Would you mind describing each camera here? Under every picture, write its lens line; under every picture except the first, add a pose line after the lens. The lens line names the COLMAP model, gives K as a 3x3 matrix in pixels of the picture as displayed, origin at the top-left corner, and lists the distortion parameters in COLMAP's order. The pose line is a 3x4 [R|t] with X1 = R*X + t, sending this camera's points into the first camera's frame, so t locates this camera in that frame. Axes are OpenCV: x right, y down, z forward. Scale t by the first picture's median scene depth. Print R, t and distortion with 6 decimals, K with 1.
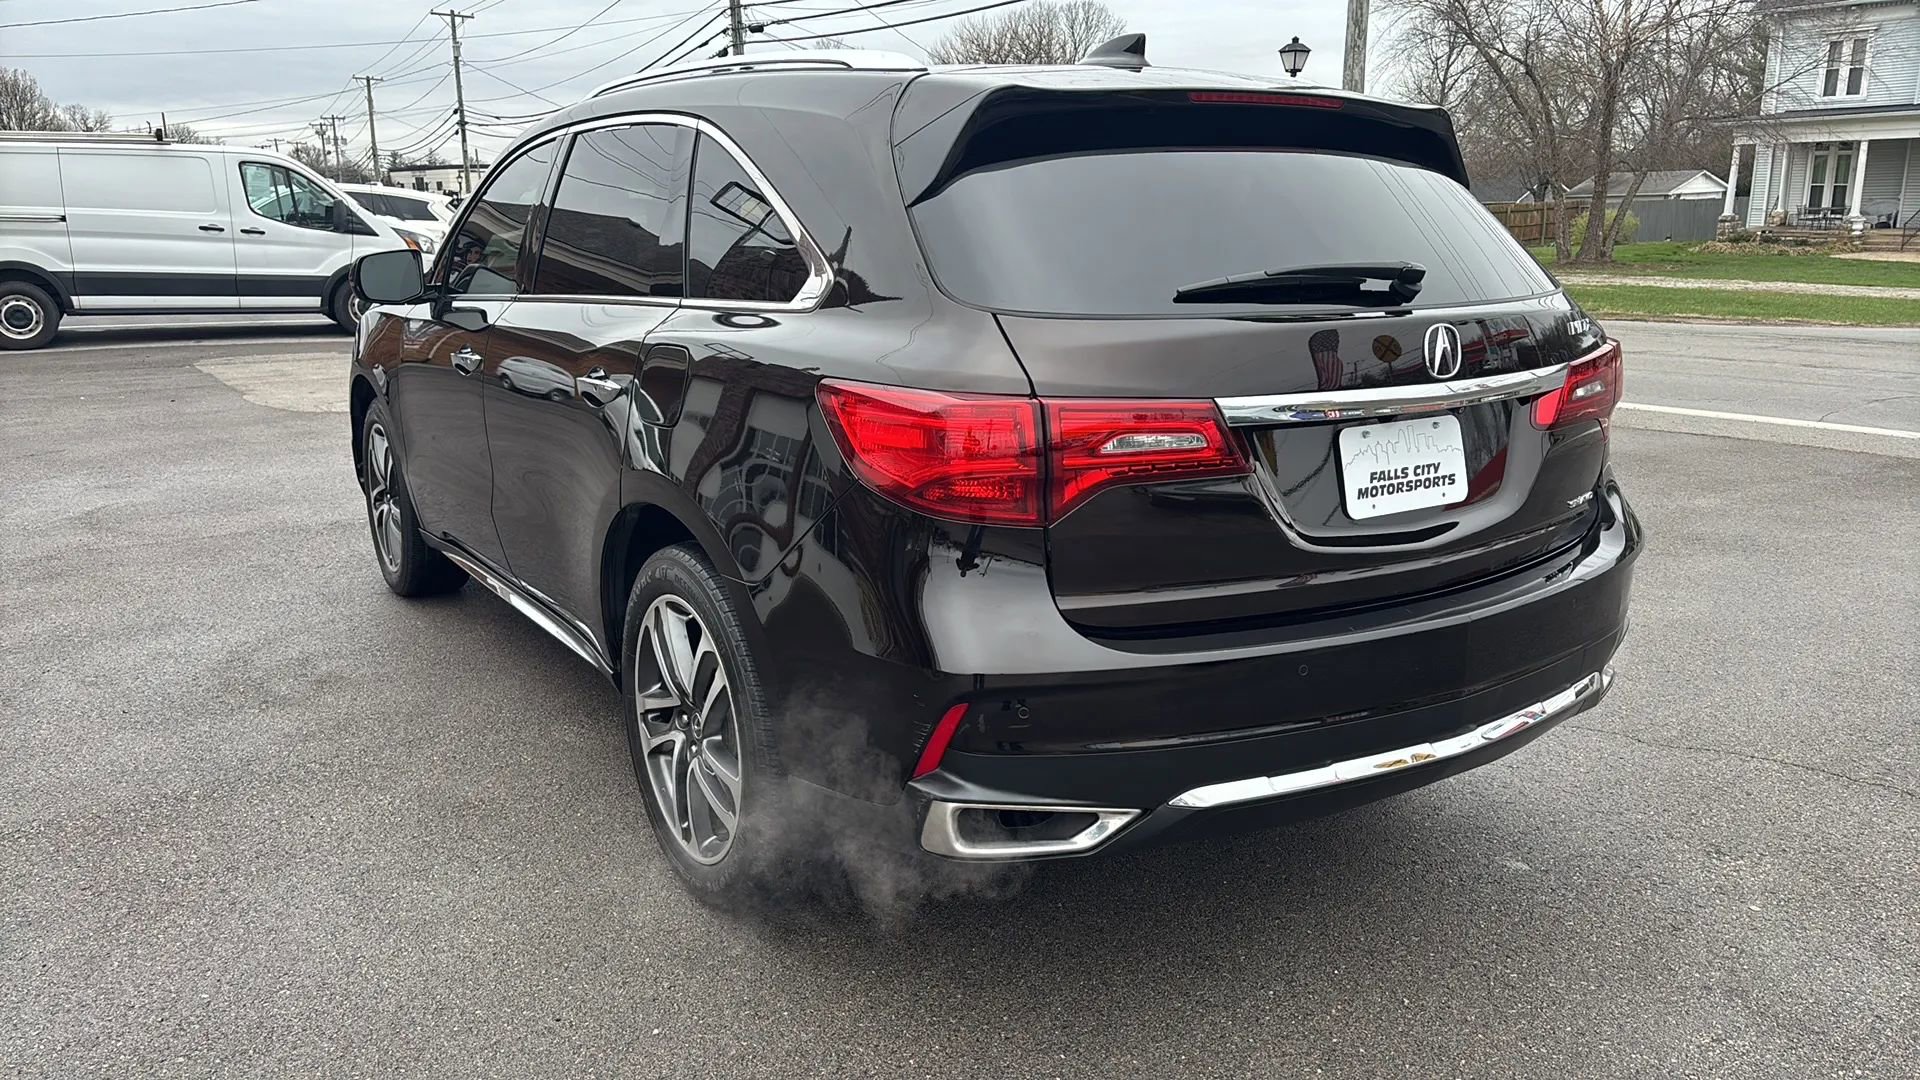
lens RADIAL K [[1387.1, 0, 939.9], [0, 1387.1, 547.9], [0, 0, 1]] dist [0.053213, -0.058866]
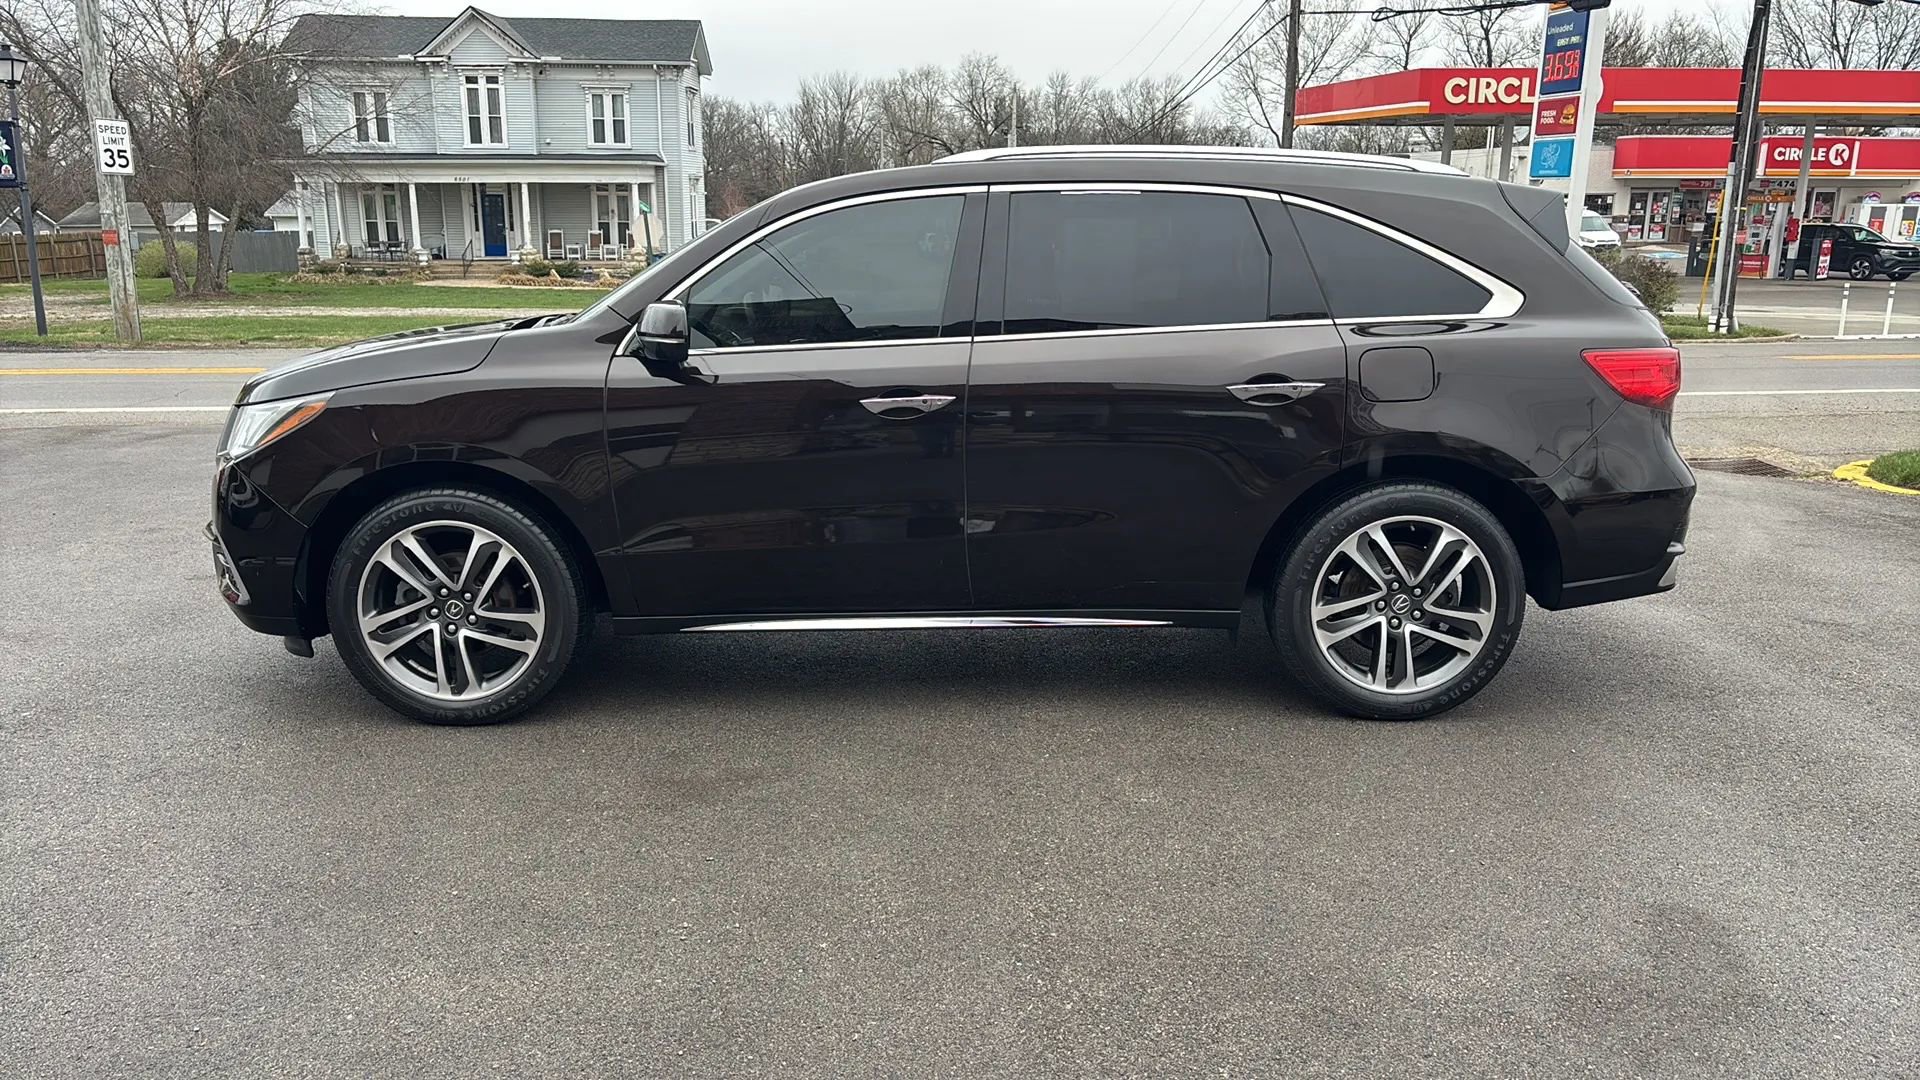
lens RADIAL K [[1385.5, 0, 974.4], [0, 1385.5, 533.2], [0, 0, 1]] dist [0.015330, 0.003660]
pose [[0.524783, -0.172408, 0.833593, -1.517033], [0.197089, 0.977274, 0.078049, -0.139727], [-0.828105, 0.123333, 0.546837, 0.518101]]
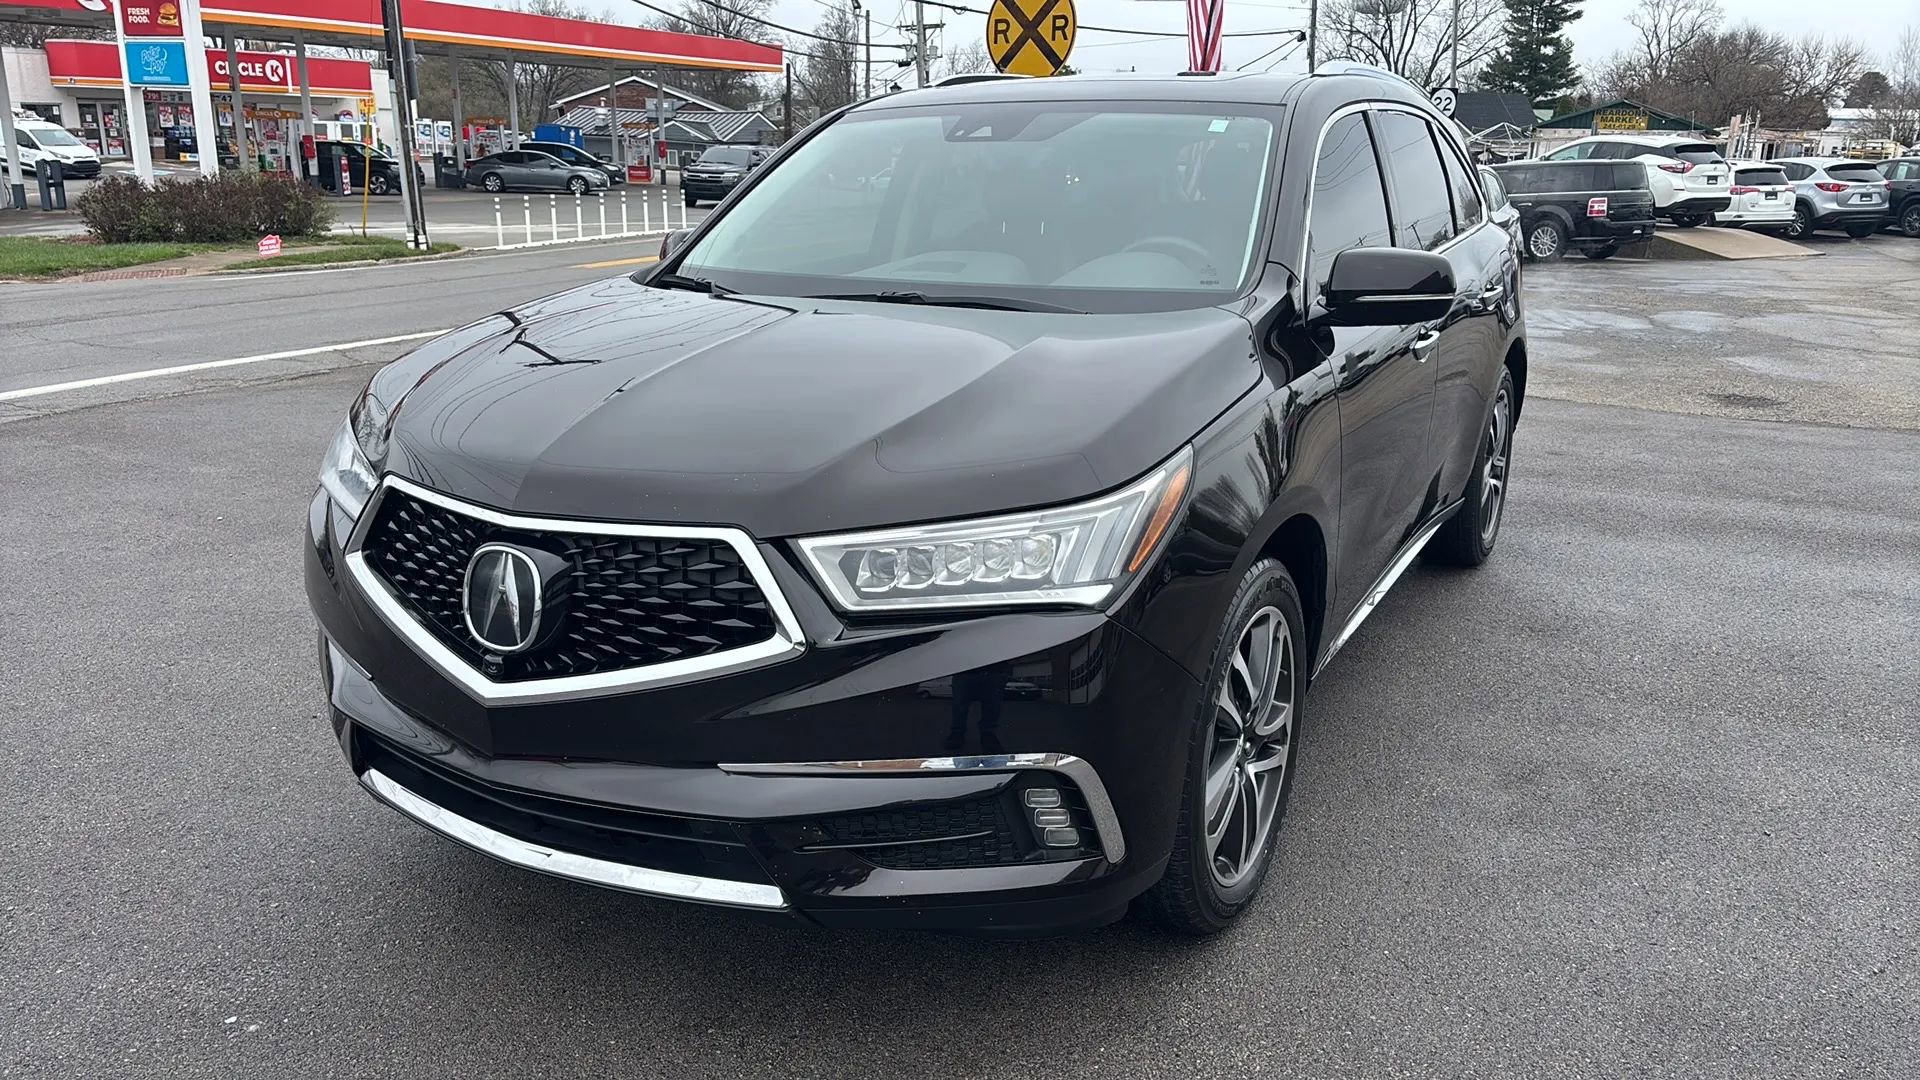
lens RADIAL K [[1344.7, 0, 965.3], [0, 1344.7, 569.8], [0, 0, 1]] dist [0.041081, -0.035172]
pose [[-0.475625, -0.253754, 0.842253, -1.286356], [0.211185, 0.896545, 0.389369, -0.538587], [-0.853922, 0.363064, -0.372830, 2.129766]]
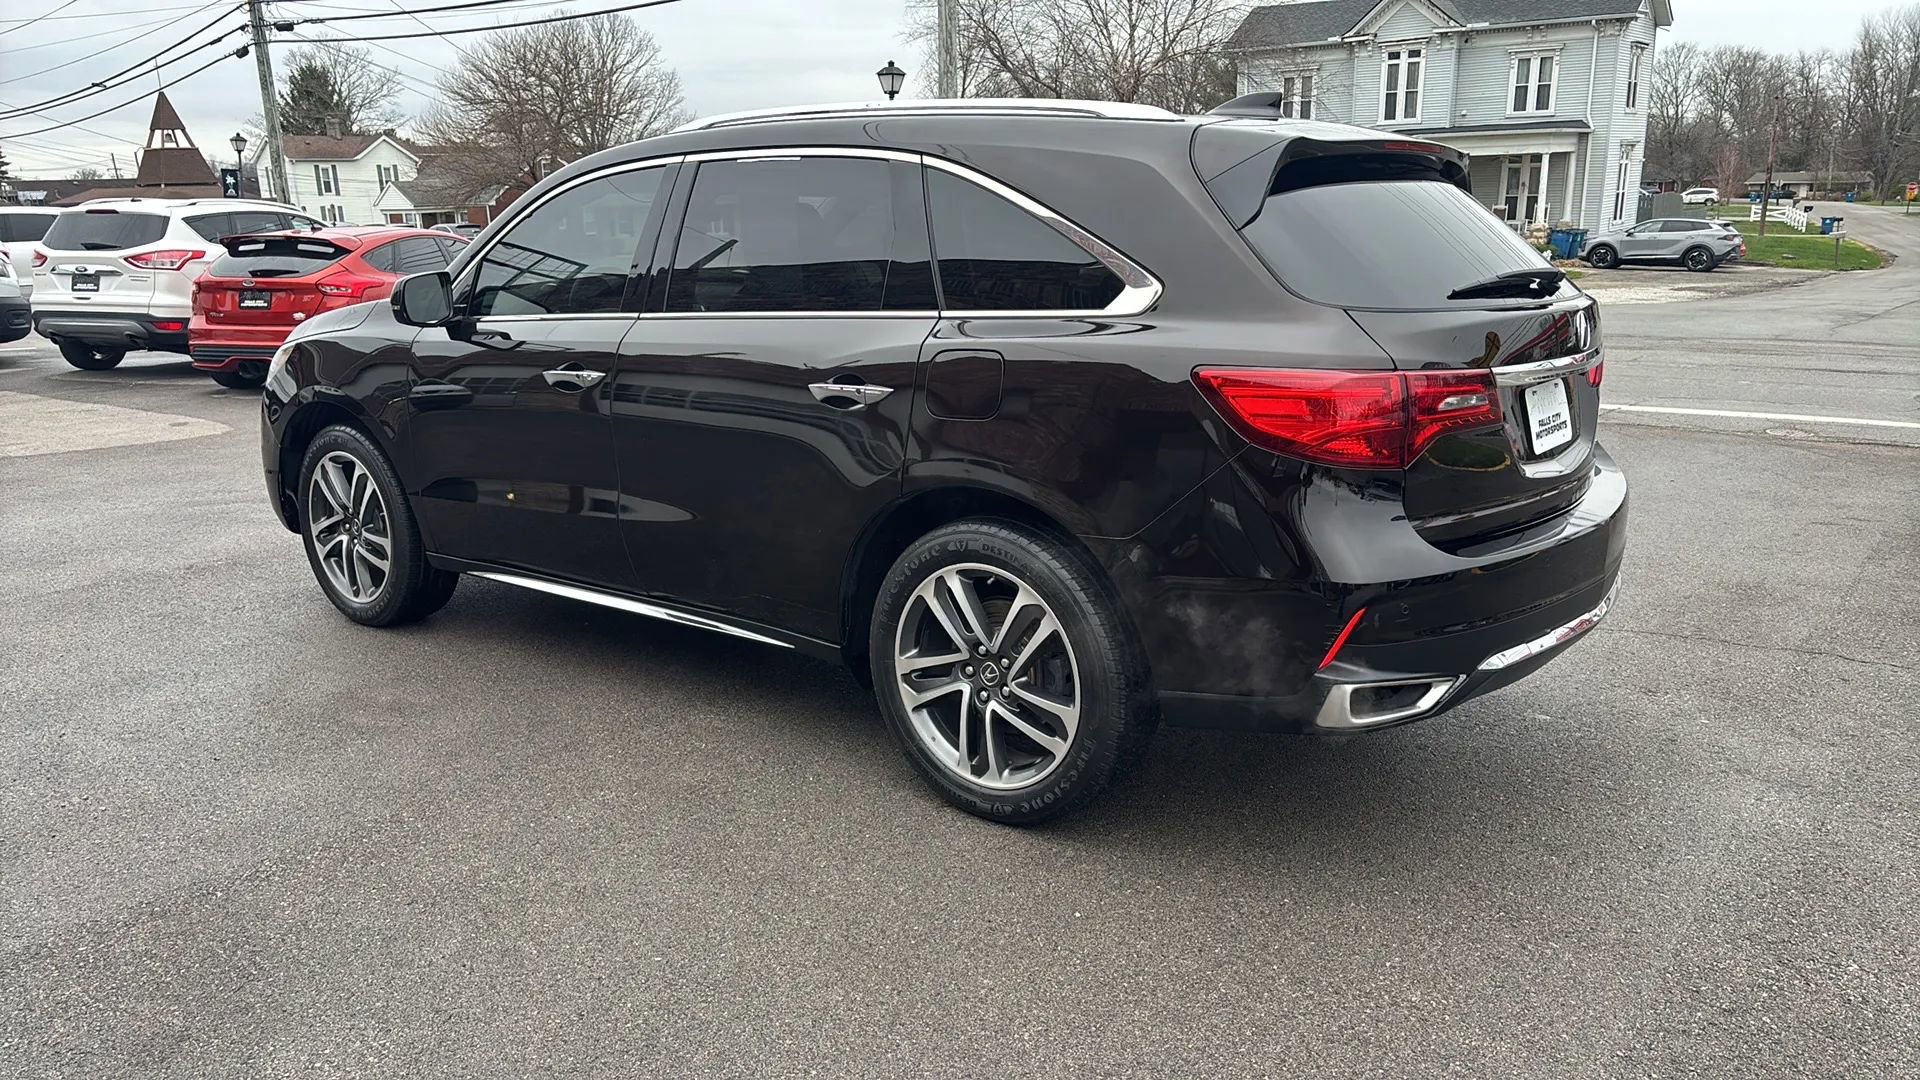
lens RADIAL K [[1379.0, 0, 951.0], [0, 1379.0, 542.5], [0, 0, 1]] dist [0.076658, -0.083507]
pose [[0.944269, -0.078157, 0.319762, -0.527556], [0.081888, 0.996640, 0.001783, 0.012120], [-0.318827, 0.024501, 0.947496, -0.086003]]
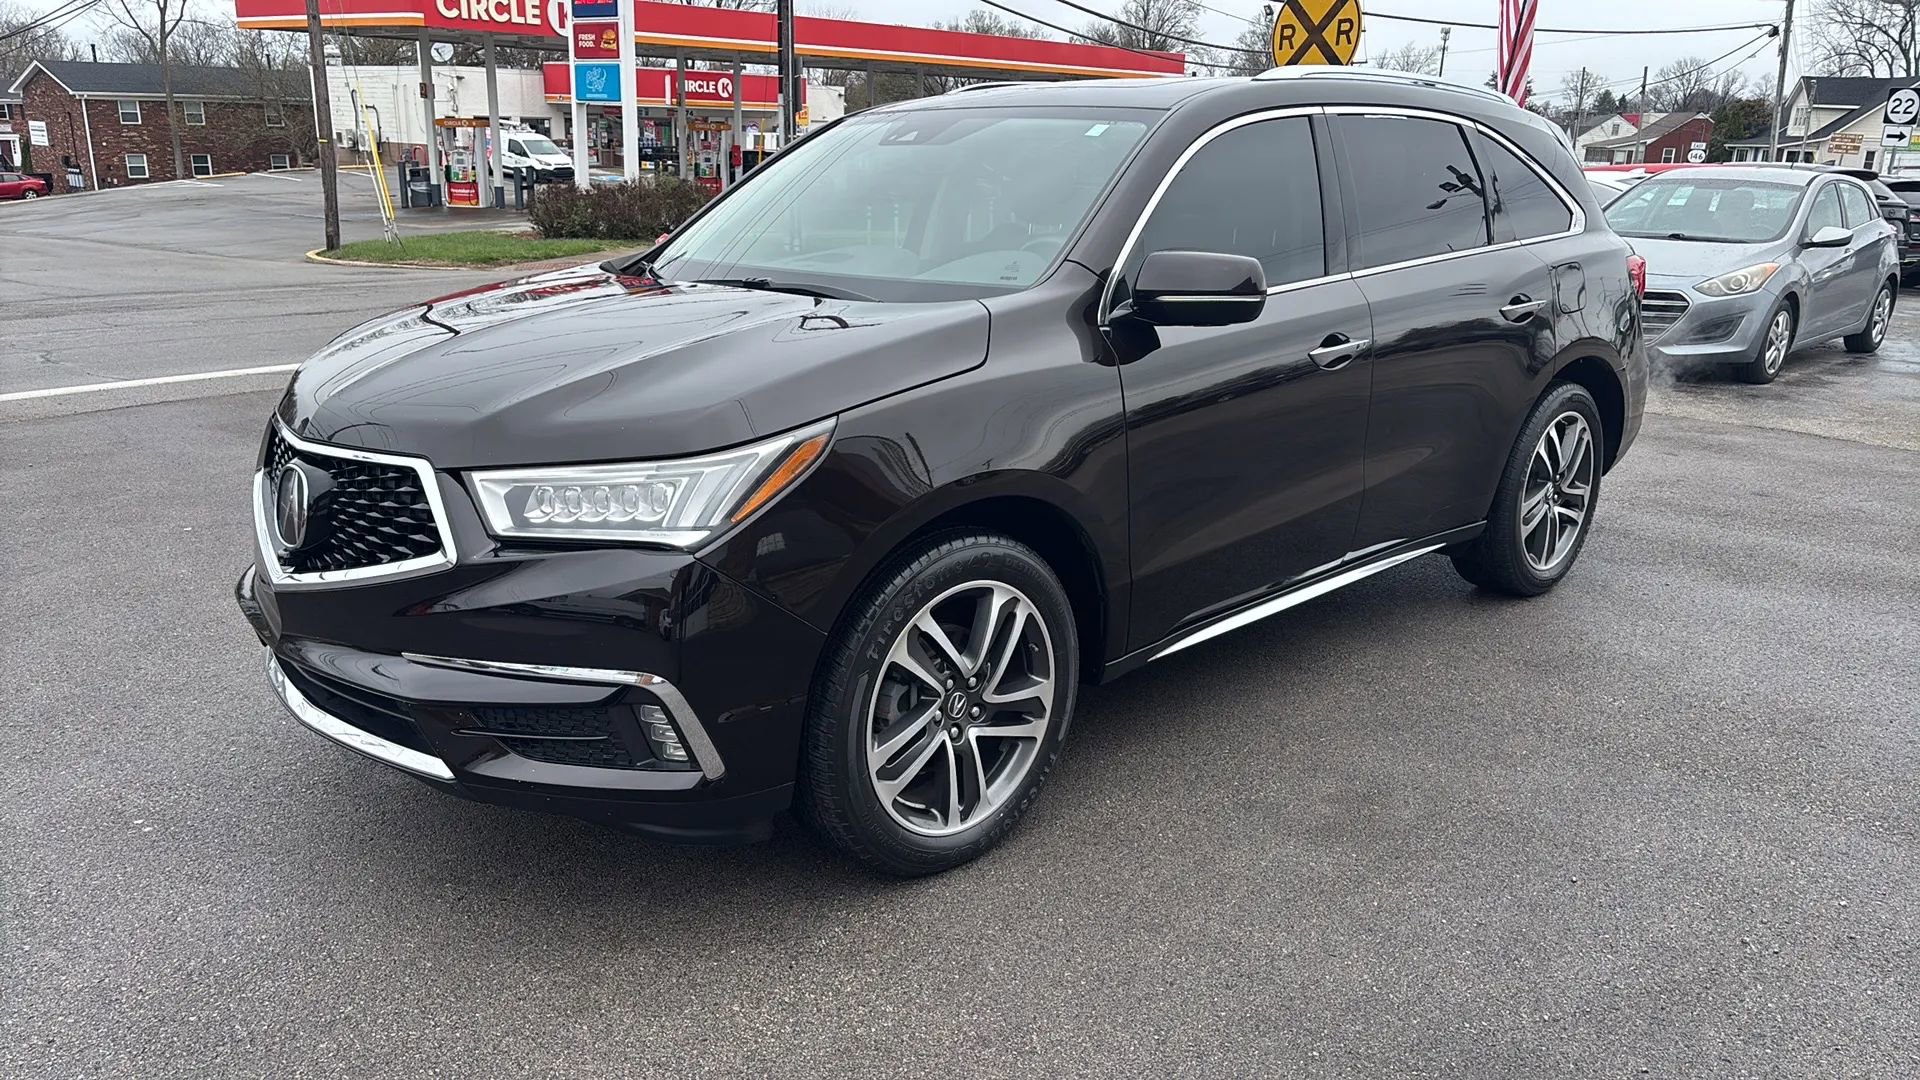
lens RADIAL K [[1344.7, 0, 965.3], [0, 1344.7, 569.8], [0, 0, 1]] dist [0.041081, -0.035172]
pose [[-0.201059, -0.278935, 0.939026, -1.513500], [0.229578, 0.918486, 0.321990, -0.446560], [-0.952297, 0.280319, -0.120633, 1.774862]]
